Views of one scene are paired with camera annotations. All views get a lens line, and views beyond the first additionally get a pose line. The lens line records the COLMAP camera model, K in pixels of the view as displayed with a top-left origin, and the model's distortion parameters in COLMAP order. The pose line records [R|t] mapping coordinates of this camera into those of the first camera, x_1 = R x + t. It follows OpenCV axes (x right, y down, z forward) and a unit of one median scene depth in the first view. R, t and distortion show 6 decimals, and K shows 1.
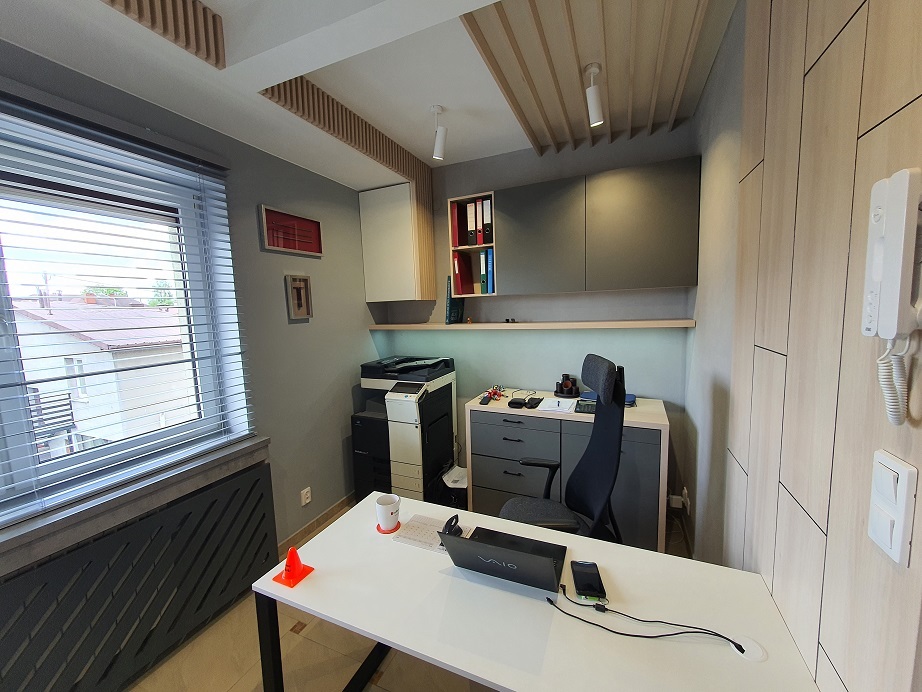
lens RADIAL K [[363.5, 0, 462.6], [0, 363.5, 345.5], [0, 0, 1]] dist [-0.001826, -0.000051]
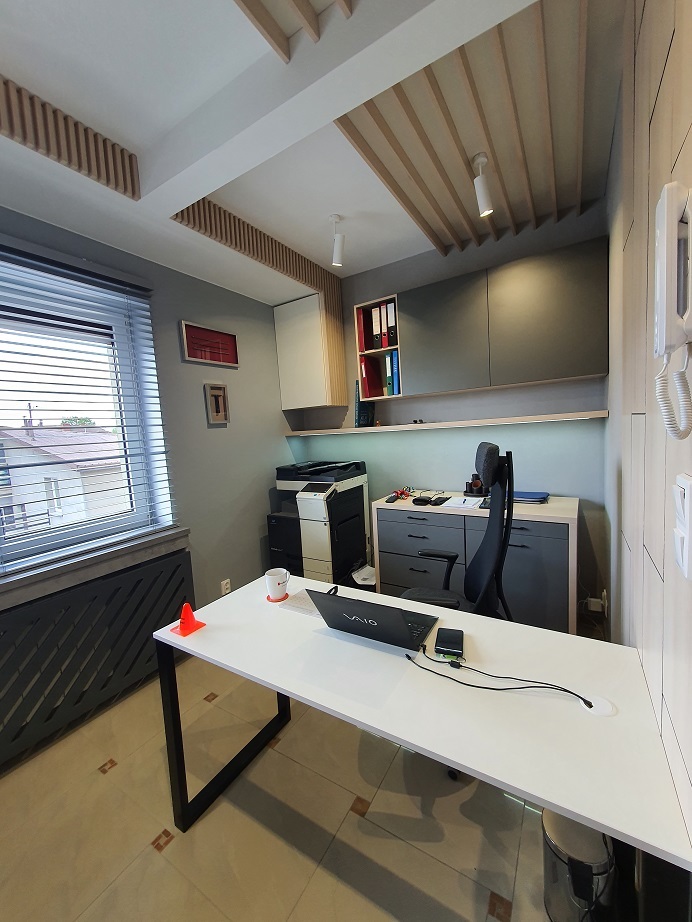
lens RADIAL K [[363.5, 0, 346.0], [0, 363.5, 461.0], [0, 0, 1]] dist [-0.001826, -0.000051]
pose [[0.989733, -0.016590, -0.141961, 0.088648], [0.015121, 0.999820, -0.011424, 0.058582], [0.142125, 0.009160, 0.989806, -0.028622]]
